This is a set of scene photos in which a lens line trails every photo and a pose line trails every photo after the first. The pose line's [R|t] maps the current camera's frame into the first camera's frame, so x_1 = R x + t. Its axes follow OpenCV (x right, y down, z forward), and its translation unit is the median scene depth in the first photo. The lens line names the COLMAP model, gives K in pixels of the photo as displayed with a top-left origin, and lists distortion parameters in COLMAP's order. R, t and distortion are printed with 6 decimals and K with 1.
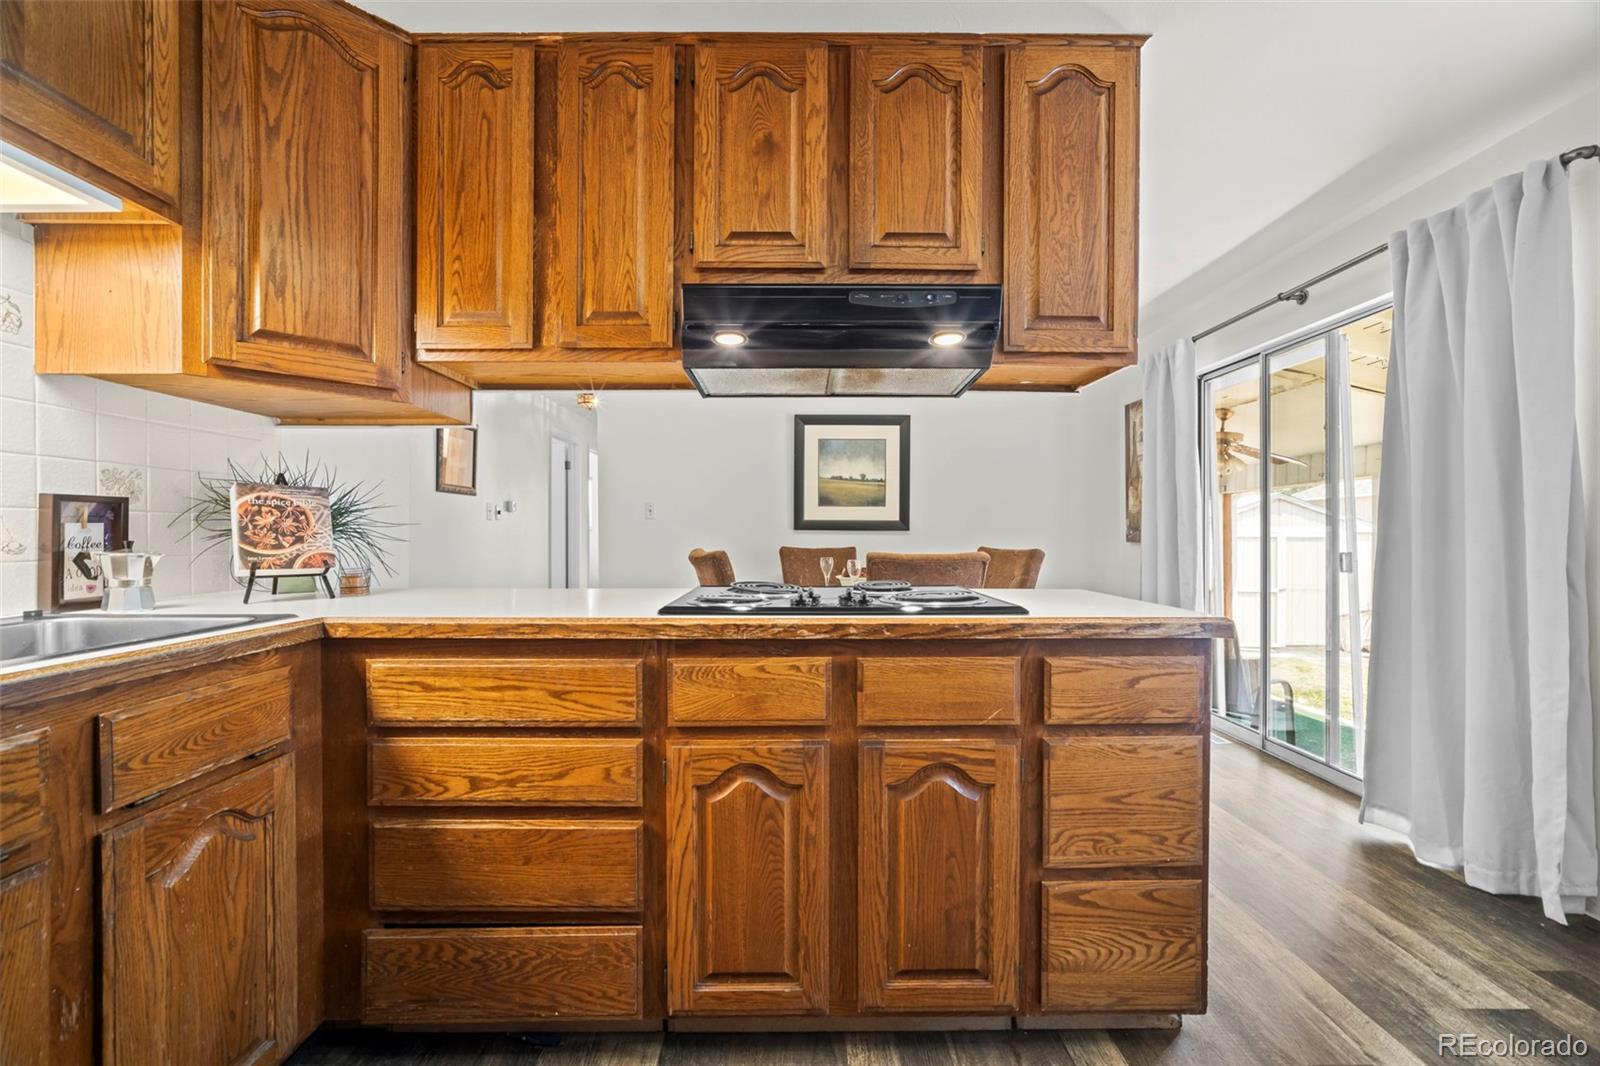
lens RADIAL K [[636.2, 0, 793.8], [0, 636.2, 535.9], [0, 0, 1]] dist [-0.023733, 0.009397]
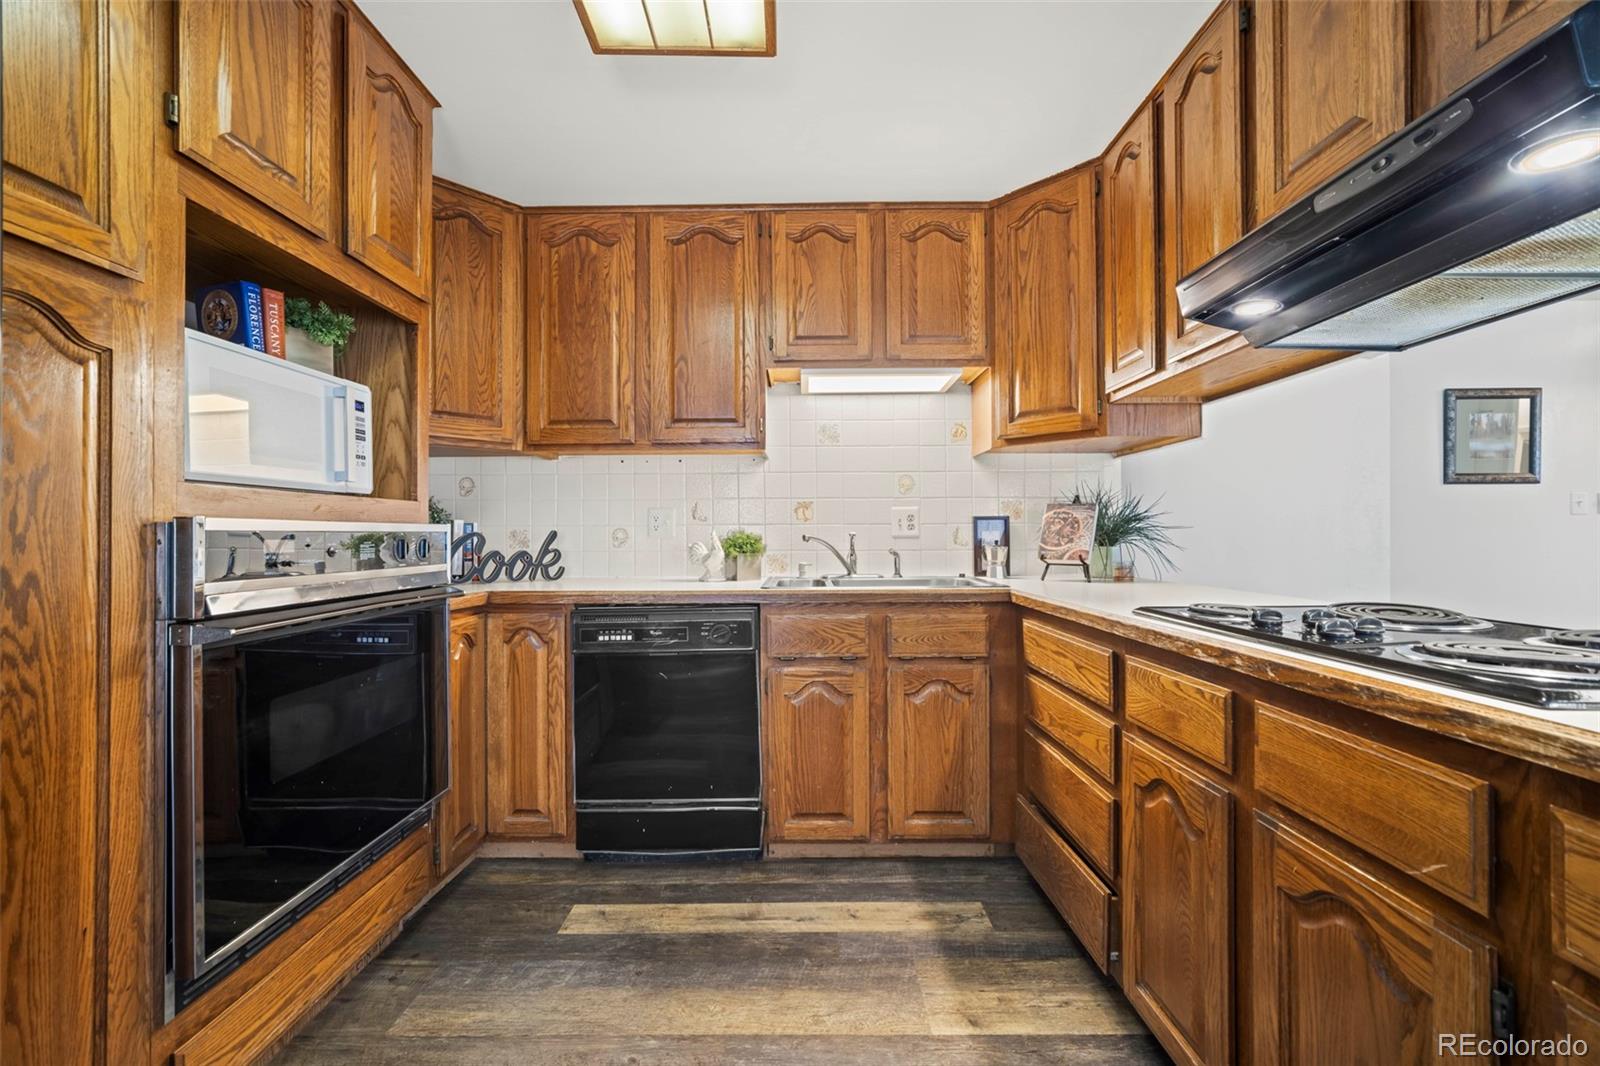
lens RADIAL K [[635.7, 0, 798.1], [0, 635.7, 531.6], [0, 0, 1]] dist [-0.024806, 0.010010]
pose [[-0.003906, -0.006794, -0.999969, 0.858627], [-0.000528, 0.999977, -0.006792, -0.005479], [0.999992, 0.000502, -0.003909, 0.451375]]
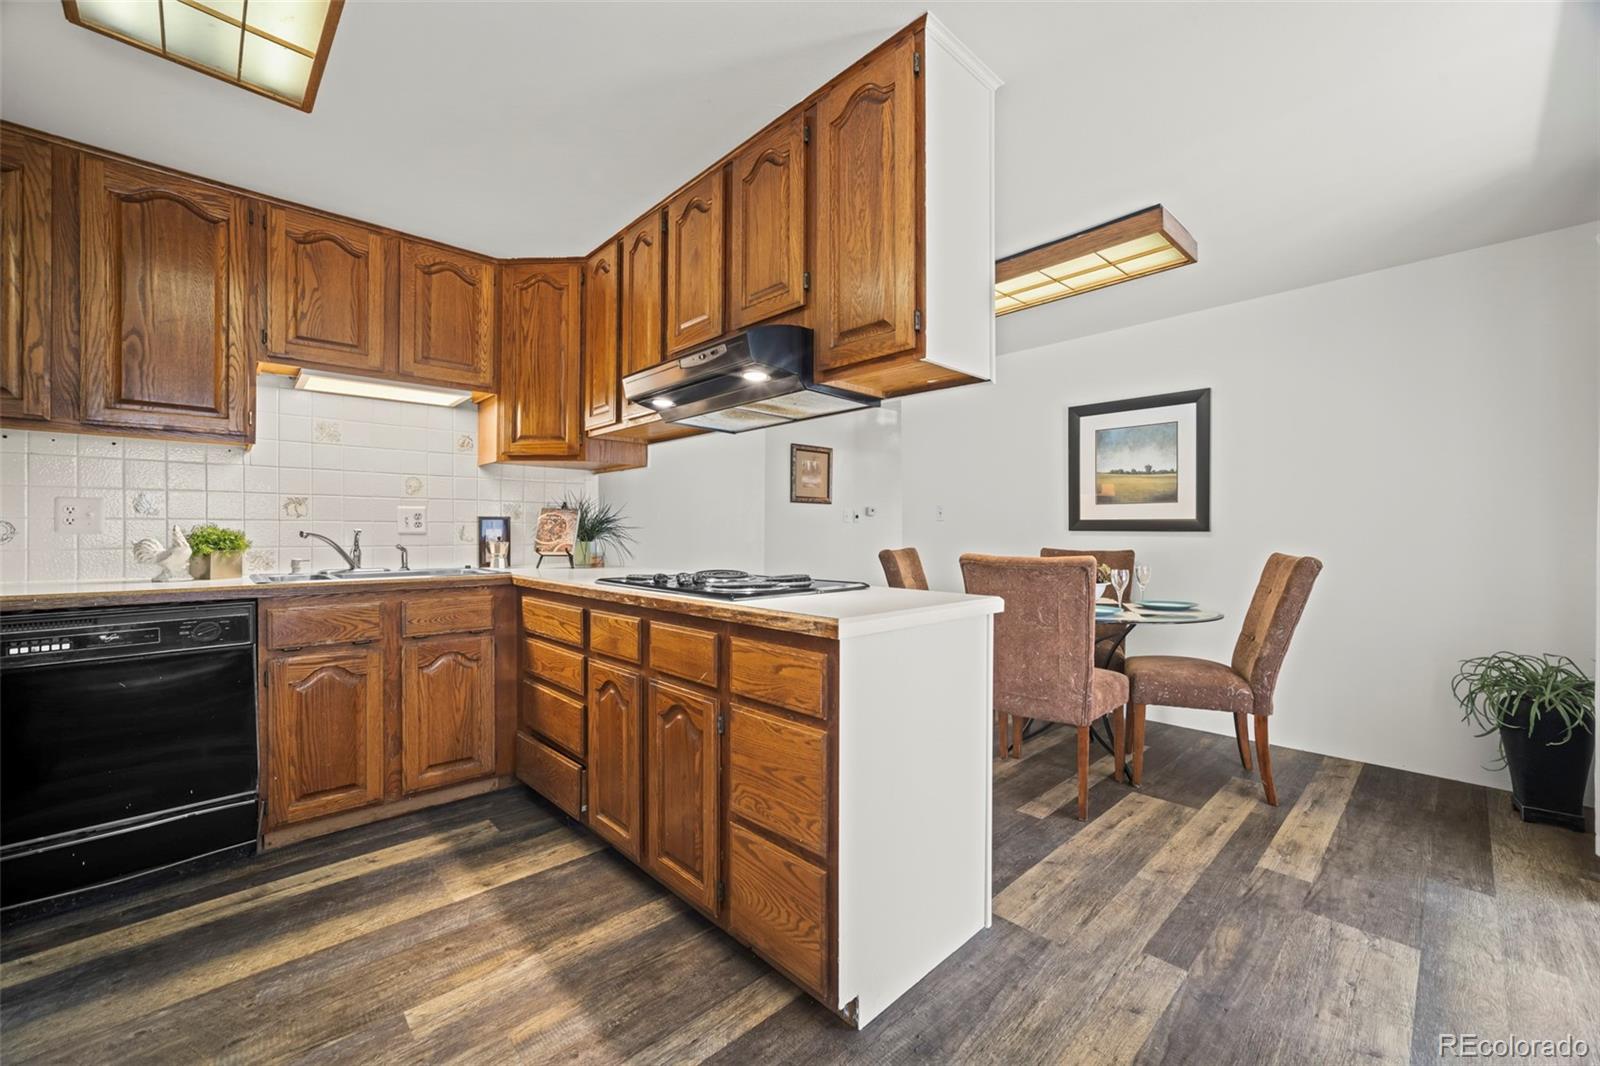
lens RADIAL K [[635.7, 0, 798.1], [0, 635.7, 531.6], [0, 0, 1]] dist [-0.024806, 0.010010]
pose [[0.683462, -0.000518, -0.729986, 1.377717], [-0.005093, 0.999972, -0.005478, -0.004271], [0.729968, 0.007462, 0.683441, 0.258218]]
